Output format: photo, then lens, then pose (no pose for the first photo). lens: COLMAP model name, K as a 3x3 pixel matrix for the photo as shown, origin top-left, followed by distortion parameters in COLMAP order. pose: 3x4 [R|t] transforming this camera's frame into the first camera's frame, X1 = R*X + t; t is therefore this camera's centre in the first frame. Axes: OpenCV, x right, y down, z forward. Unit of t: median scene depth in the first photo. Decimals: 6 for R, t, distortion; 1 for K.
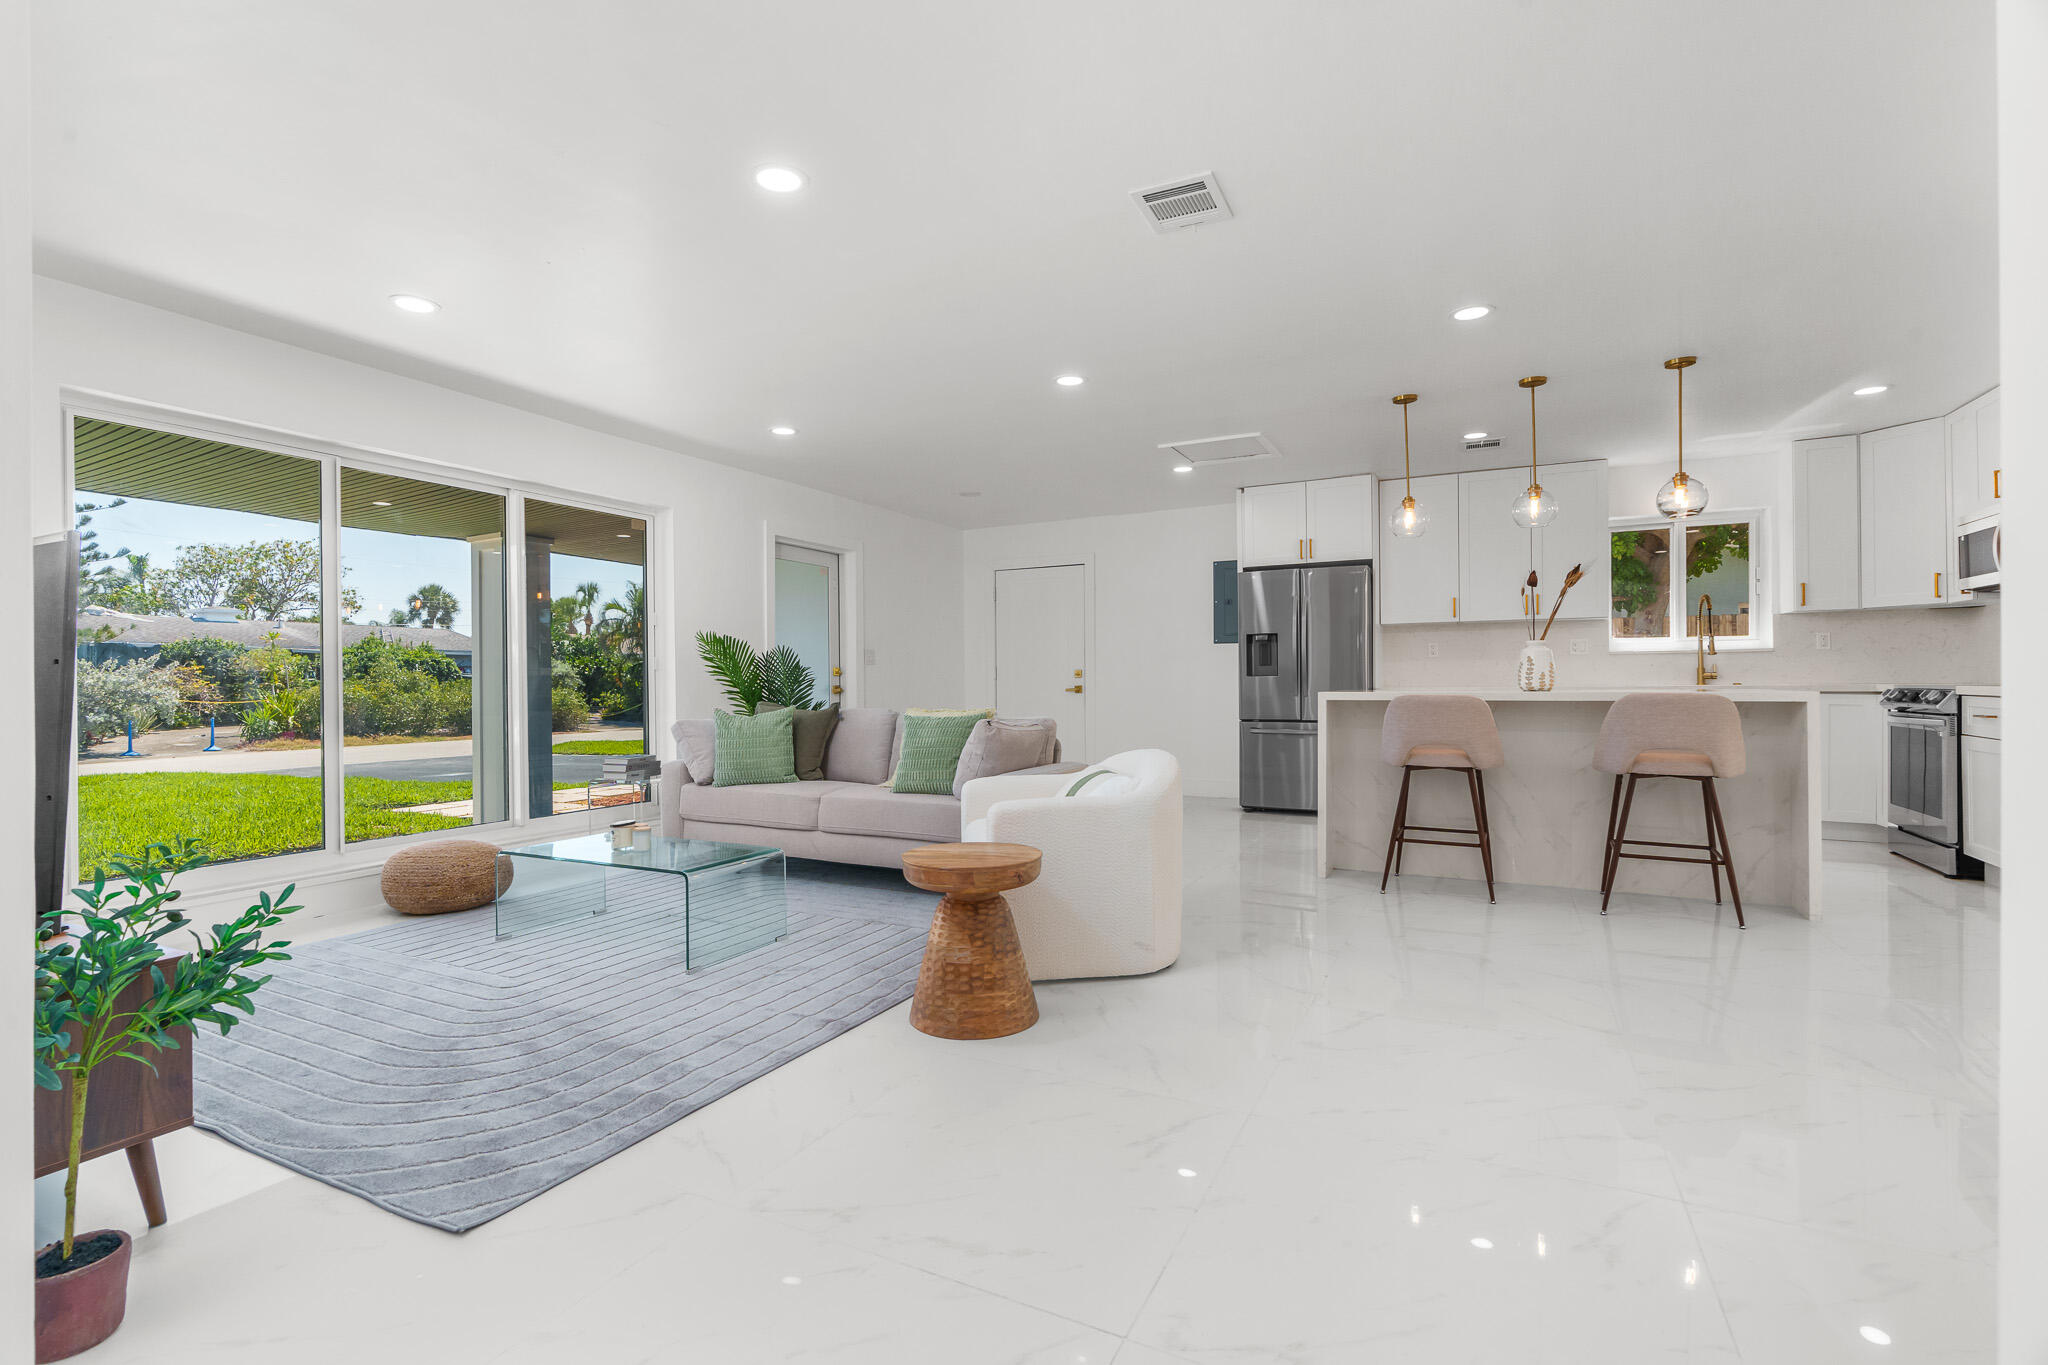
lens RADIAL K [[940.0, 0, 1017.0], [0, 940.0, 680.6], [0, 0, 1]] dist [-0.001059, 0.004675]
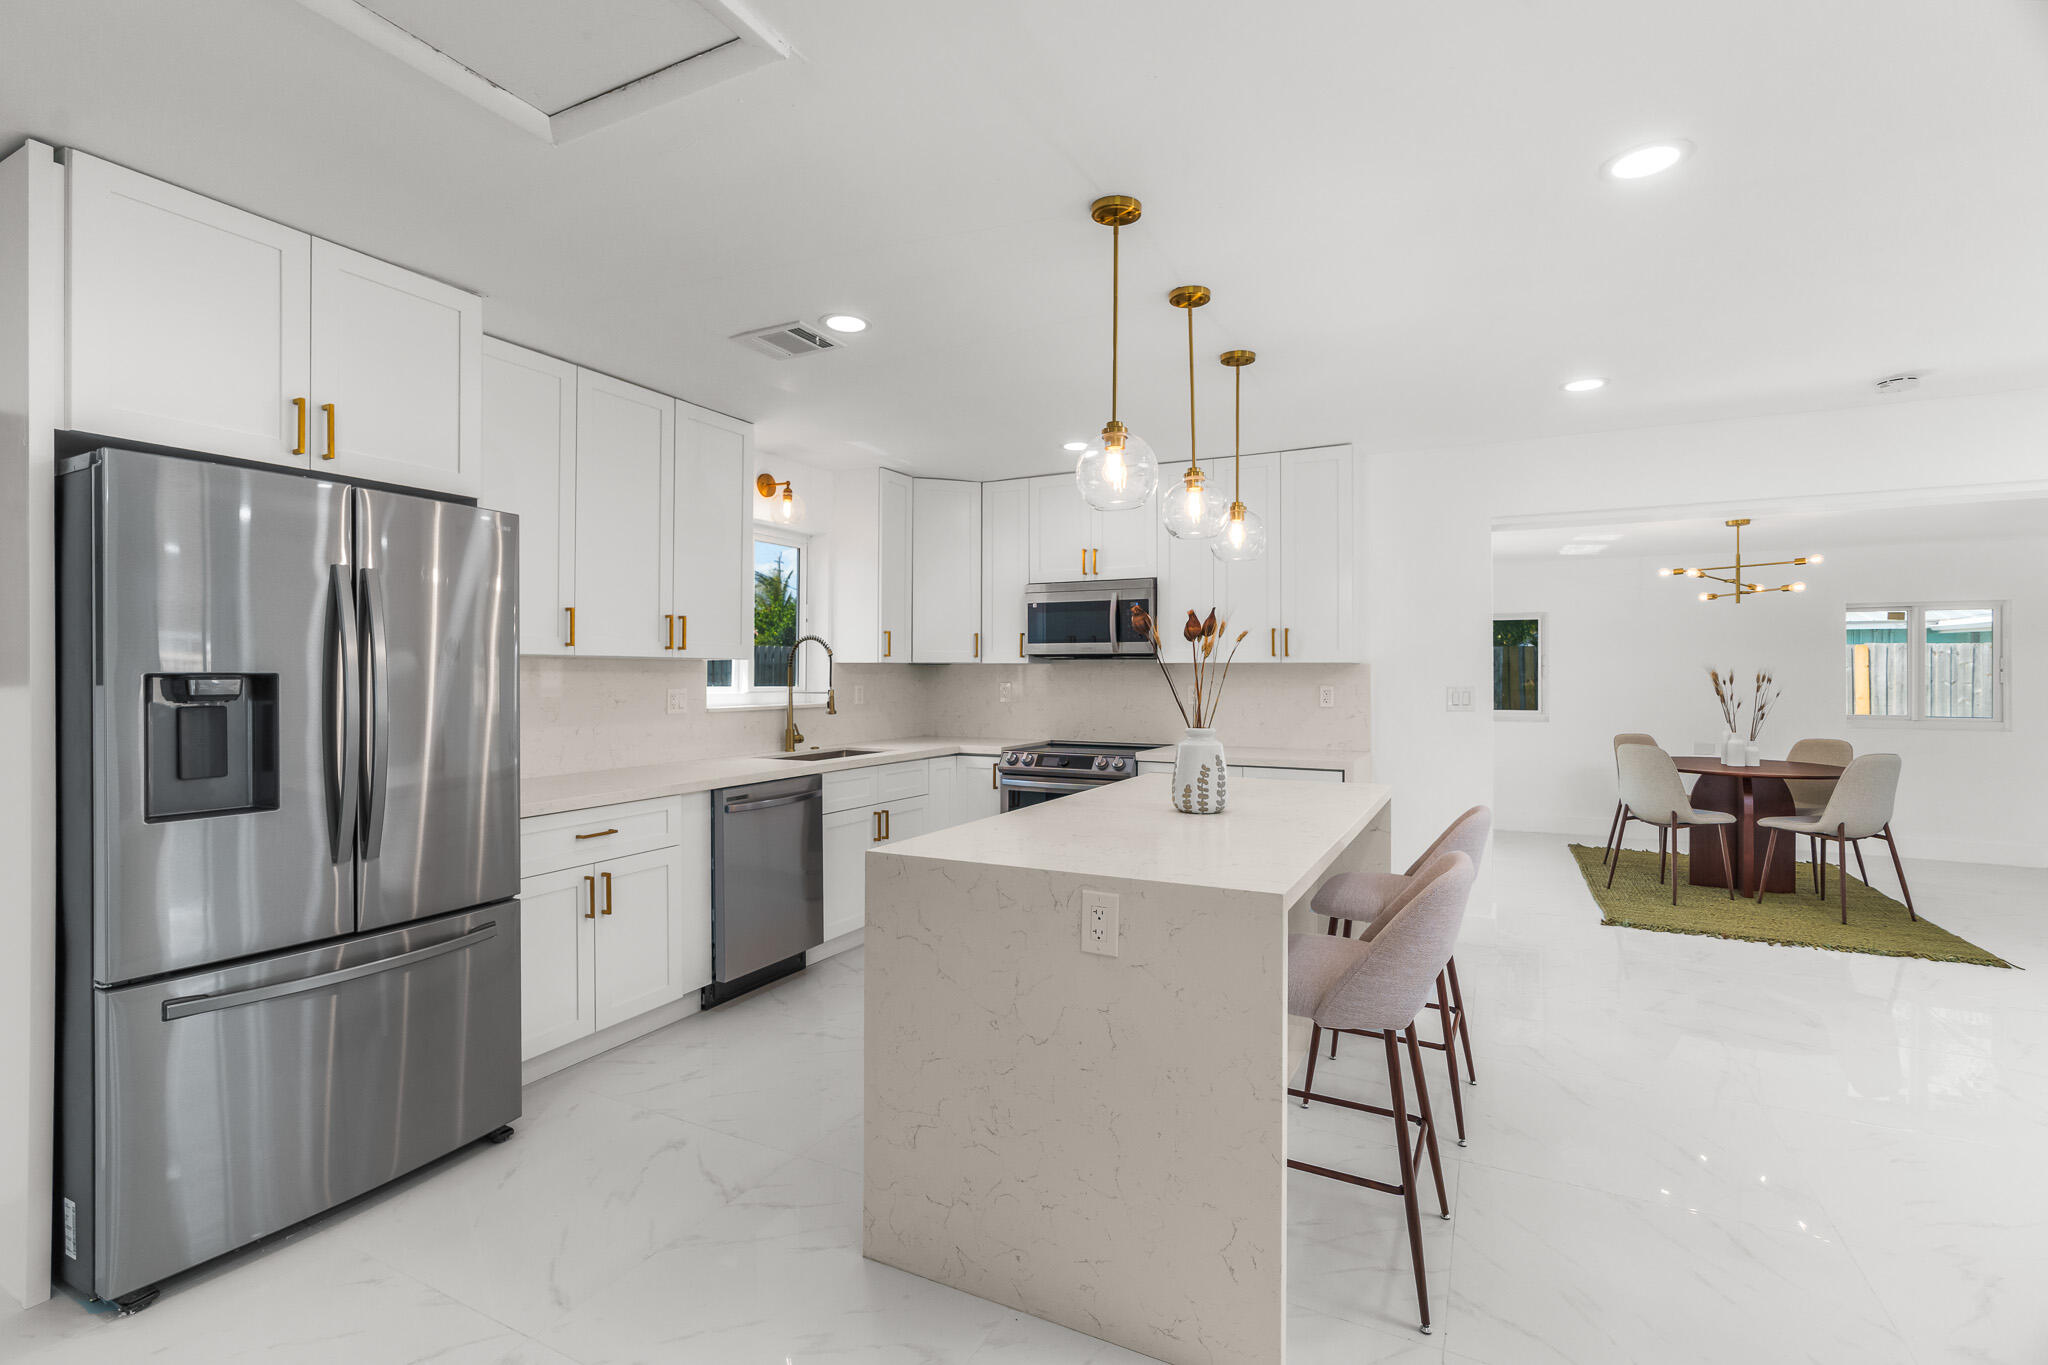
lens RADIAL K [[941.9, 0, 1018.8], [0, 941.9, 668.7], [0, 0, 1]] dist [0.003989, 0.000757]
pose [[0.008935, 0.013314, 0.999871, -0.040011], [-0.002804, 0.999908, -0.013289, -0.056135], [-0.999956, -0.002685, 0.008972, 0.855322]]
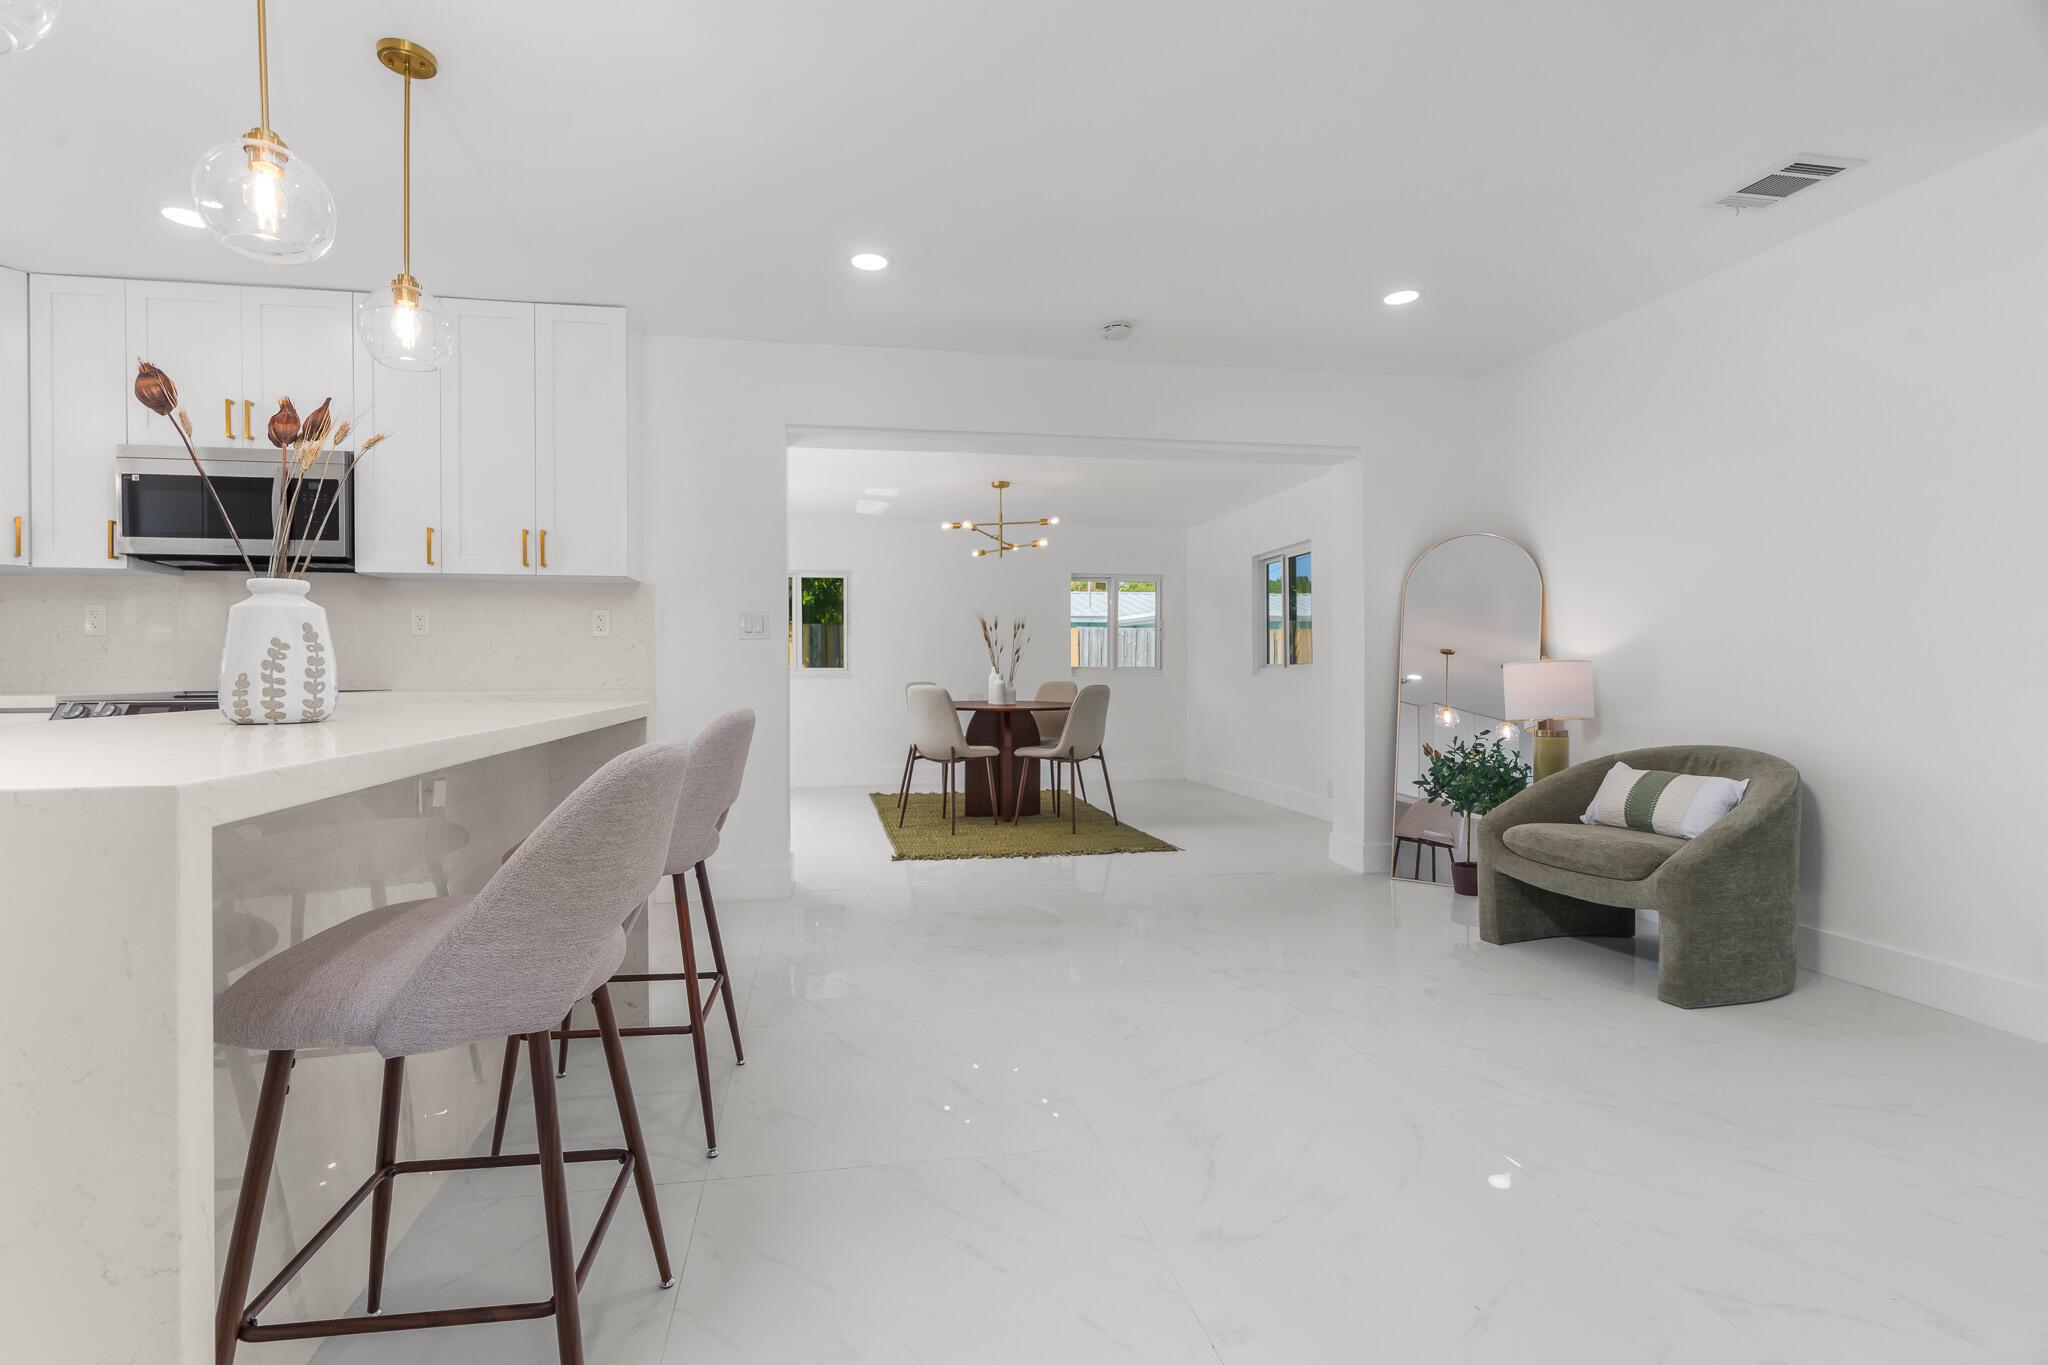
lens RADIAL K [[936.7, 0, 983.4], [0, 936.7, 675.7], [0, 0, 1]] dist [-0.006916, -0.000050]
pose [[-0.586646, 0.002661, 0.809839, 0.089897], [0.005562, 0.999984, 0.000744, -0.004895], [-0.809825, 0.004941, -0.586651, 0.763217]]
